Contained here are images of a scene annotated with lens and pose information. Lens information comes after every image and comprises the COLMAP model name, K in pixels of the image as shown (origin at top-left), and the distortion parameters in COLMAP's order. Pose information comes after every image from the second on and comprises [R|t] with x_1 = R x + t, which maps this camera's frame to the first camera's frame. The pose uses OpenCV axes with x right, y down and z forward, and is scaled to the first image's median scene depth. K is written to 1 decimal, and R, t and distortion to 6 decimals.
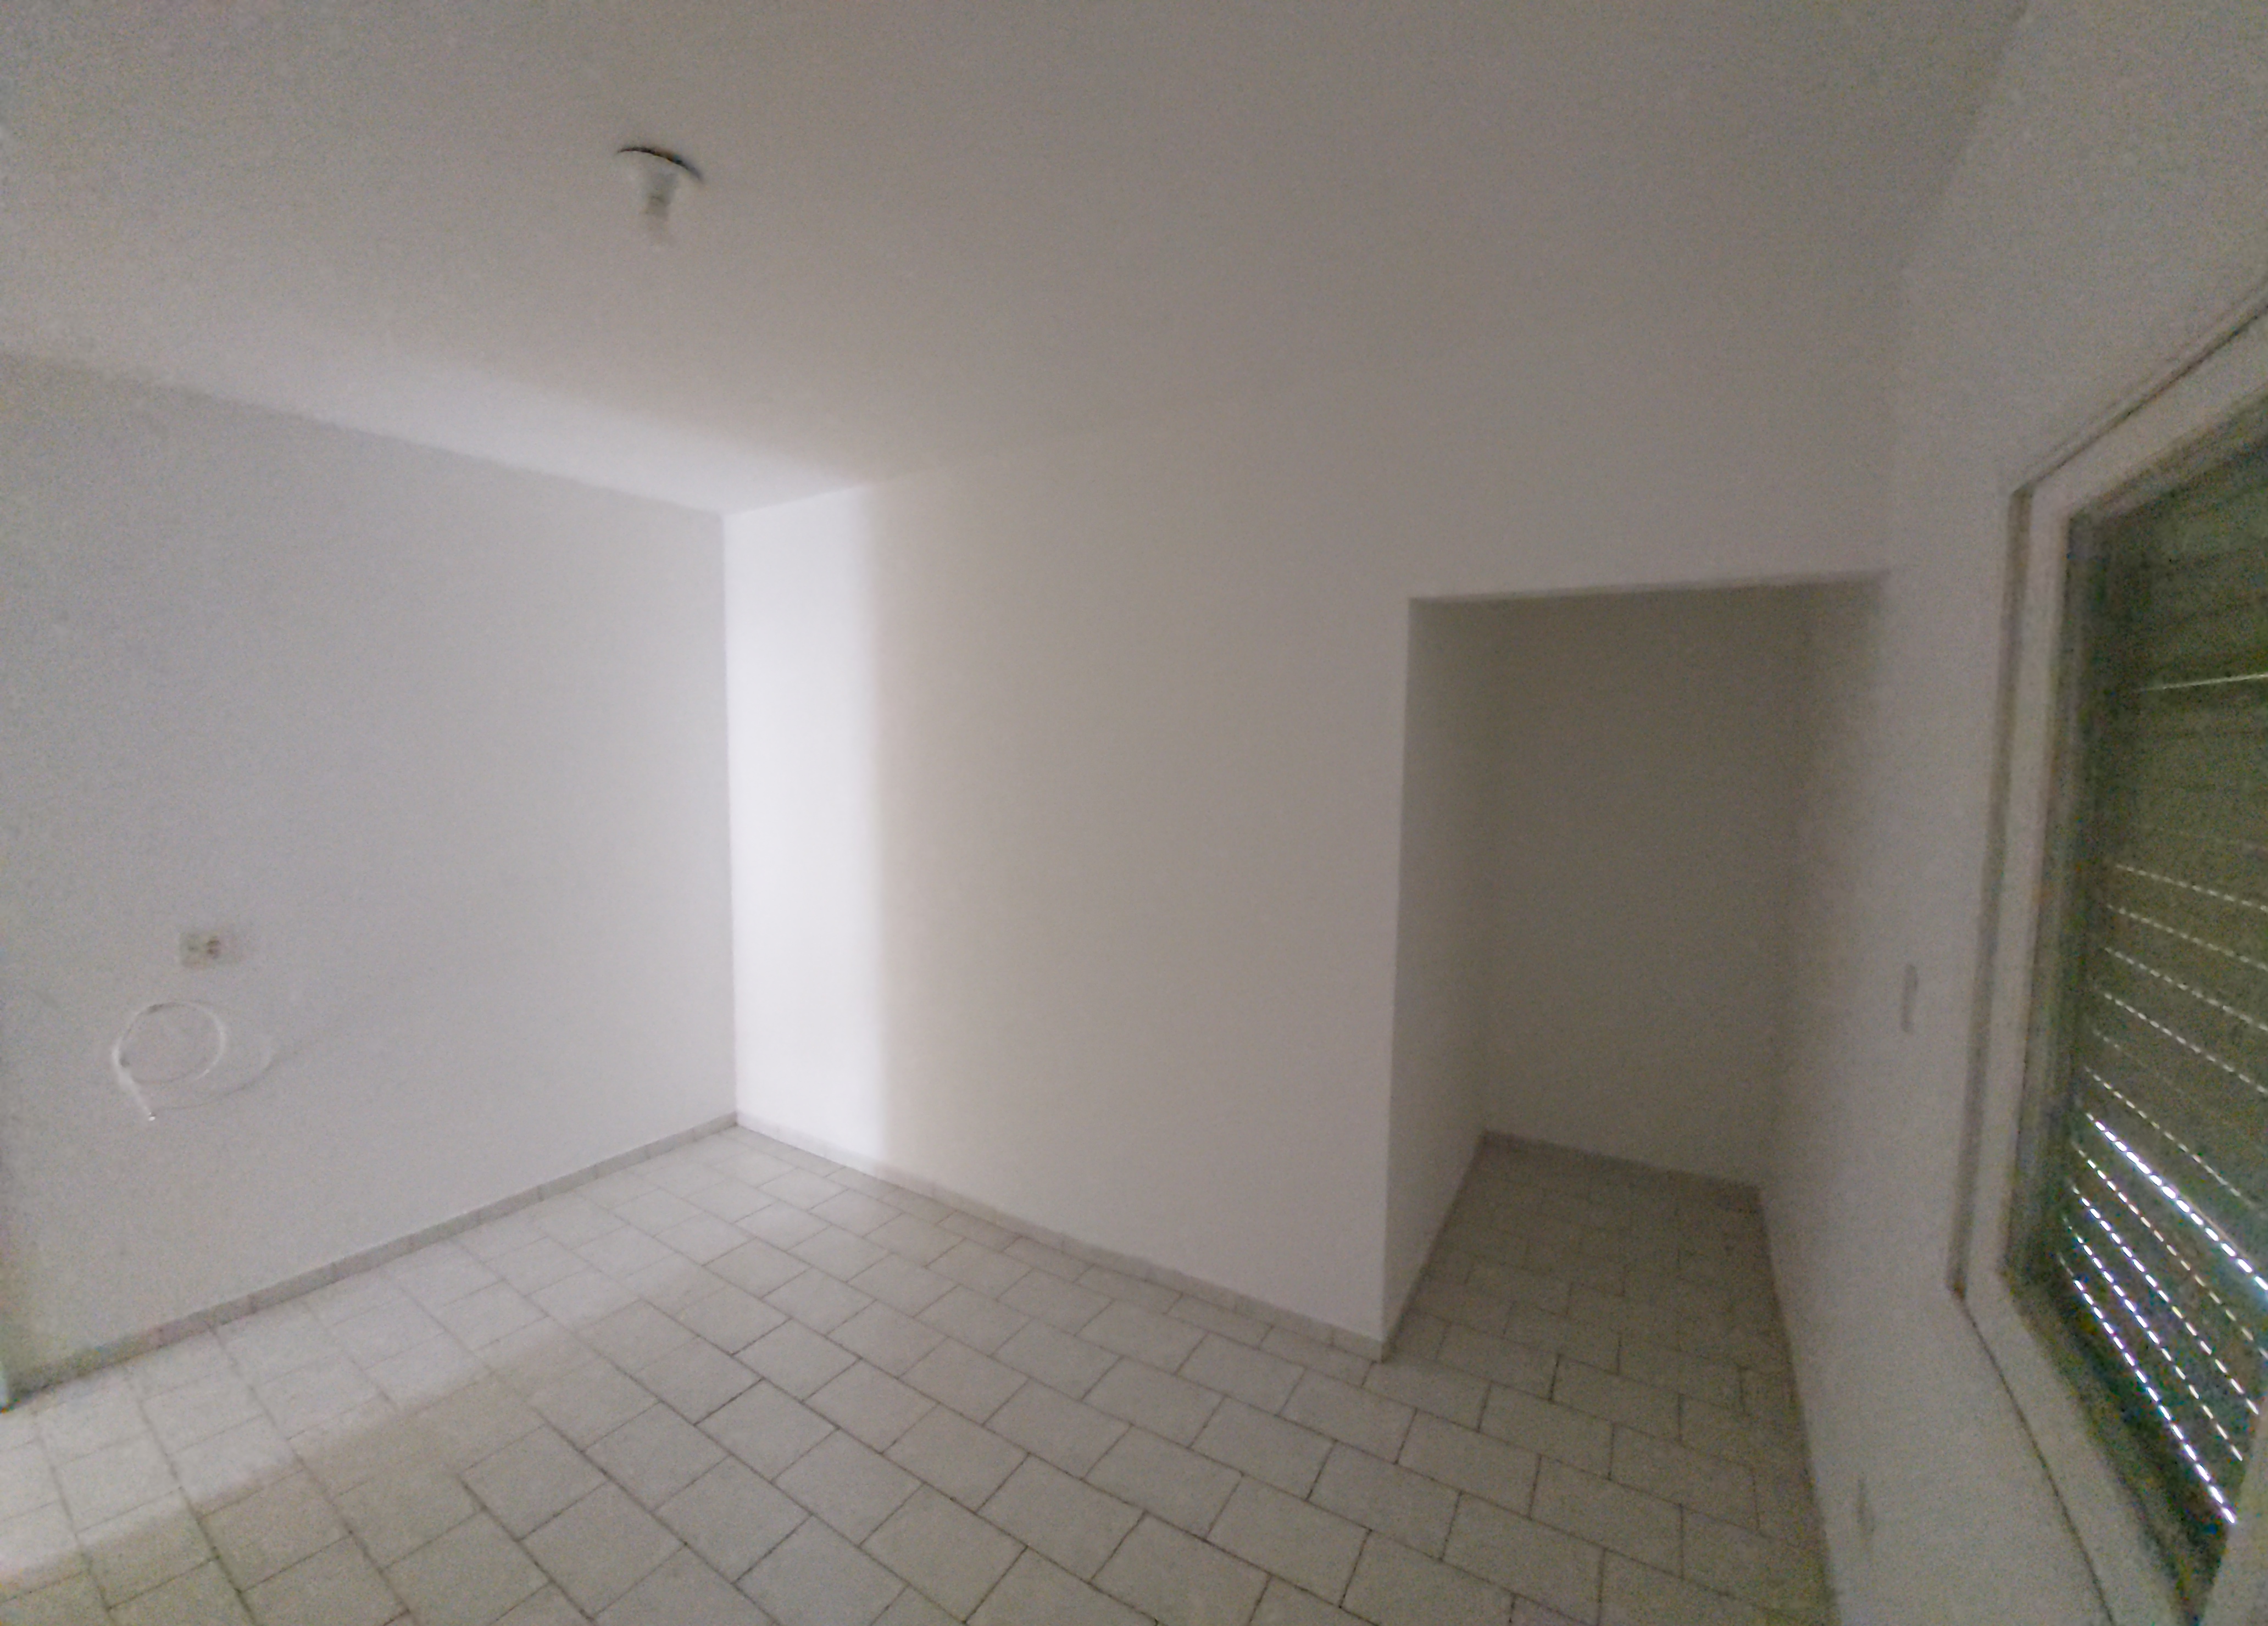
lens RADIAL K [[886.5, 0, 1128.8], [0, 886.5, 813.9], [0, 0, 1]] dist [-0.008280, -0.000389]
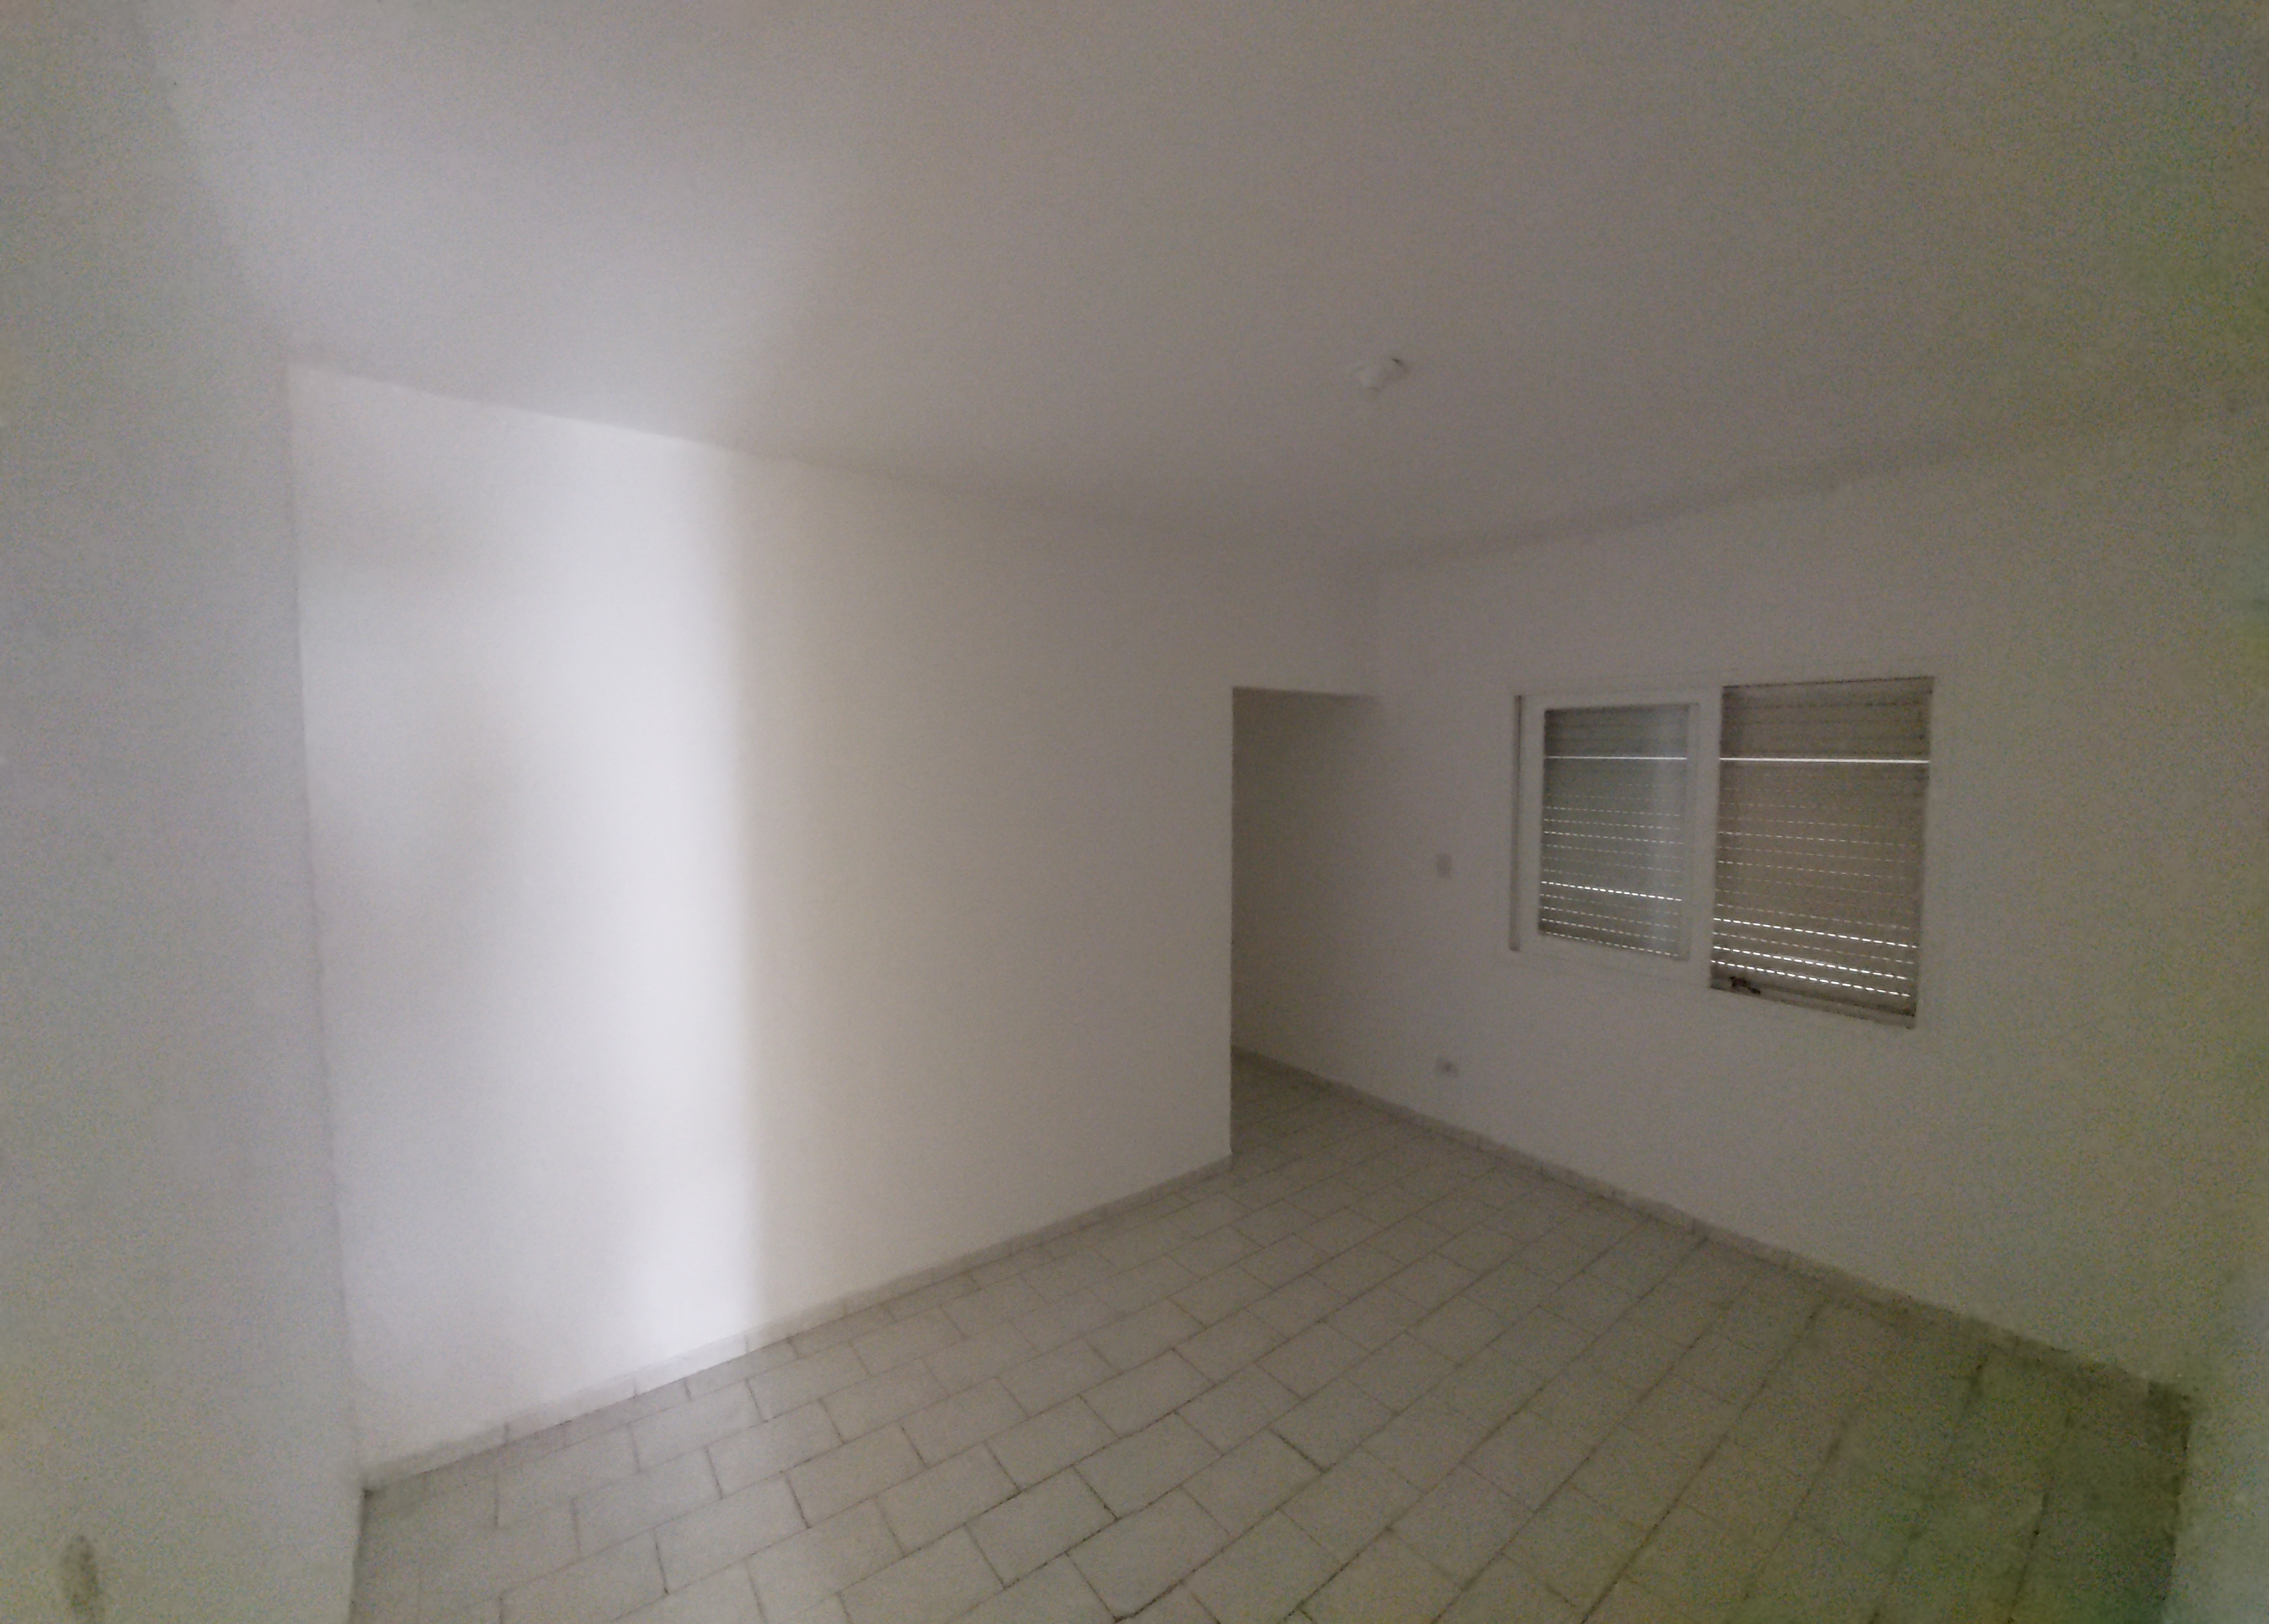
lens RADIAL K [[886.9, 0, 1130.9], [0, 886.9, 807.6], [0, 0, 1]] dist [-0.008280, -0.000389]
pose [[0.338894, -0.060049, 0.938906, -0.933930], [0.070350, 0.996785, 0.038359, -0.065770], [-0.938191, 0.053052, 0.342028, 0.446140]]
